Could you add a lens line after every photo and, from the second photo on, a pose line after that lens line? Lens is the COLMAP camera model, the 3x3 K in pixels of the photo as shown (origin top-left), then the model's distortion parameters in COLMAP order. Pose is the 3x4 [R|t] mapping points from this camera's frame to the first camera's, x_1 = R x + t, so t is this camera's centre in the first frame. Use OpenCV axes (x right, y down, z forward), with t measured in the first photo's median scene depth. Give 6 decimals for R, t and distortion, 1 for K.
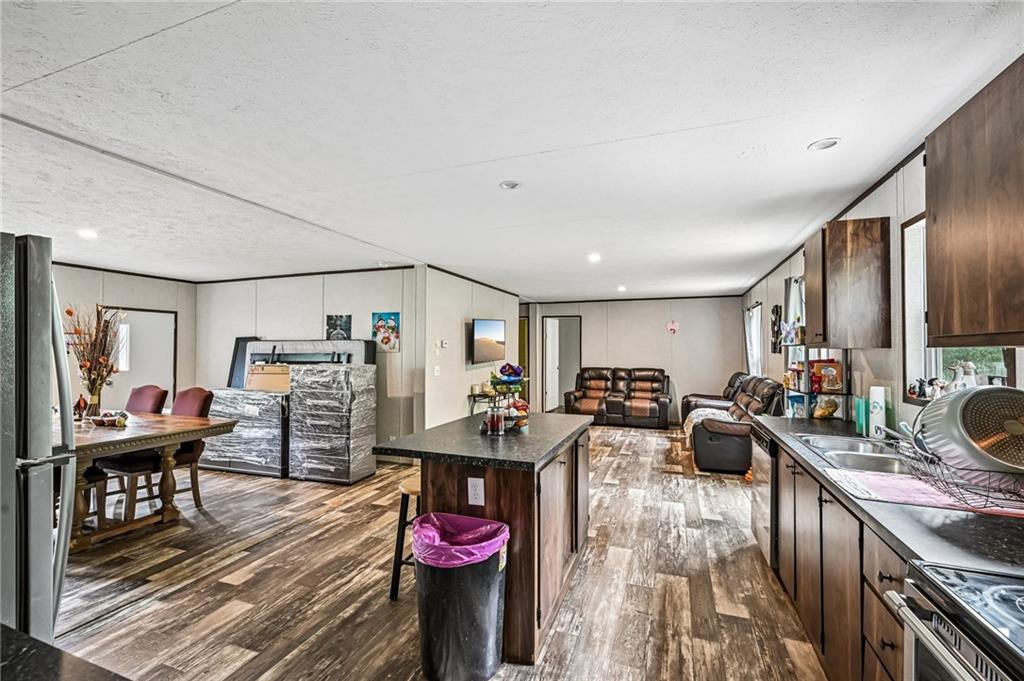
lens RADIAL K [[430.5, 0, 528.3], [0, 430.5, 347.3], [0, 0, 1]] dist [0.003193, 0.000283]
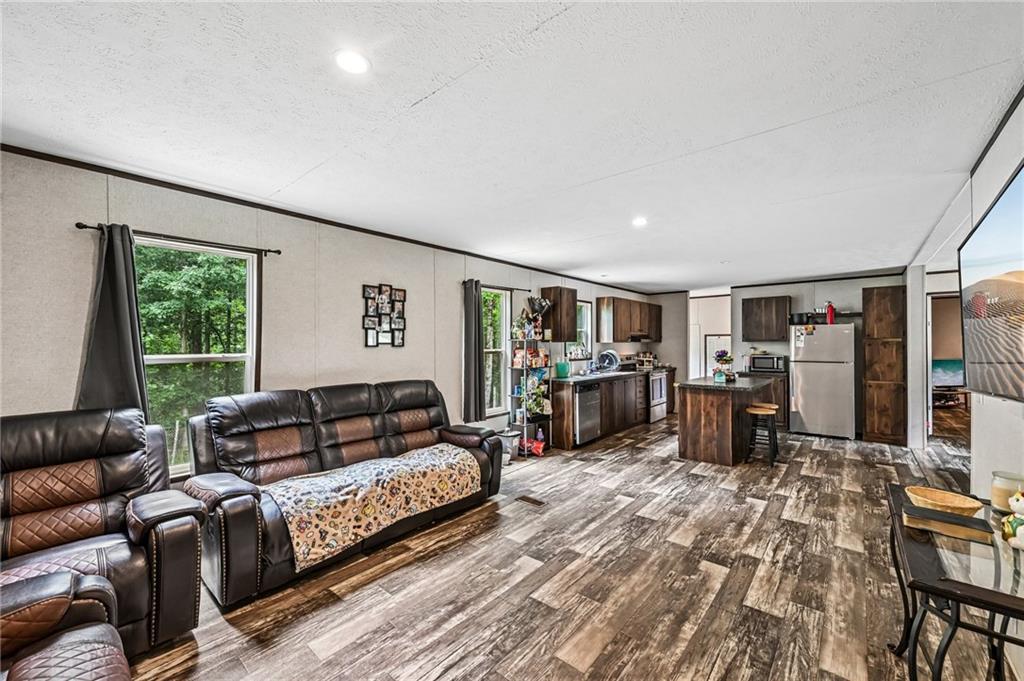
lens RADIAL K [[405.1, 0, 522.2], [0, 405.1, 340.6], [0, 0, 1]] dist [0.004135, 0.000318]
pose [[-0.935827, -0.002664, 0.352450, 0.124131], [-0.006379, 0.999936, -0.009382, 0.010665], [-0.352402, -0.011028, -0.935784, 2.231044]]
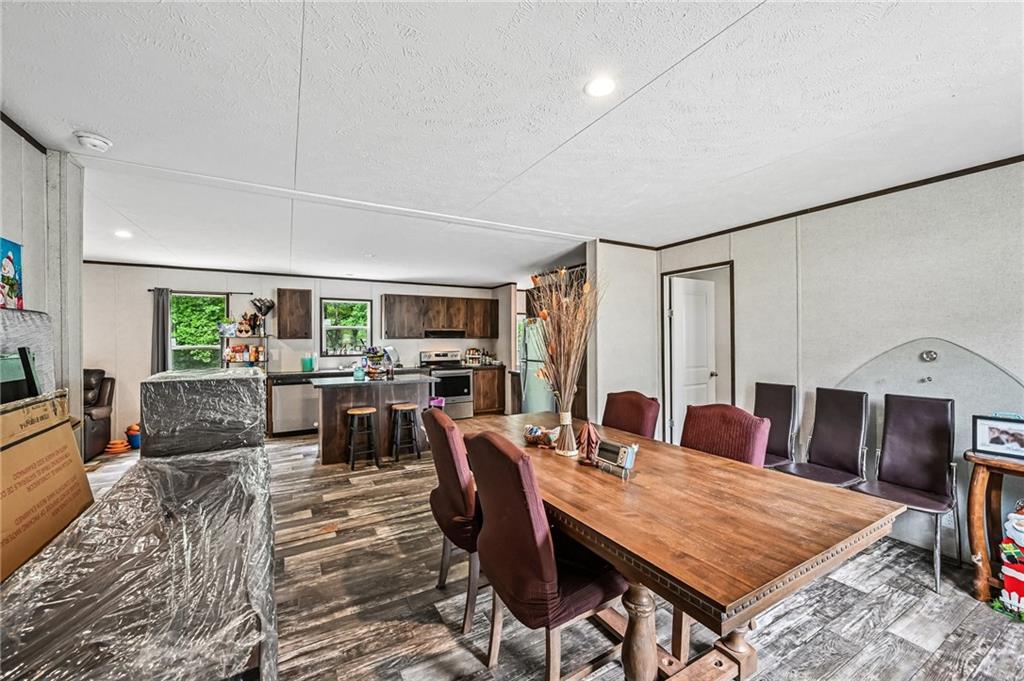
lens RADIAL K [[403.8, 0, 512.4], [0, 403.8, 340.1], [0, 0, 1]] dist [-0.002433, -0.000082]
pose [[-0.748259, -0.002830, 0.663401, -1.252818], [-0.003864, 0.999993, -0.000093, 0.001865], [-0.663396, -0.002633, -0.748264, 1.389602]]
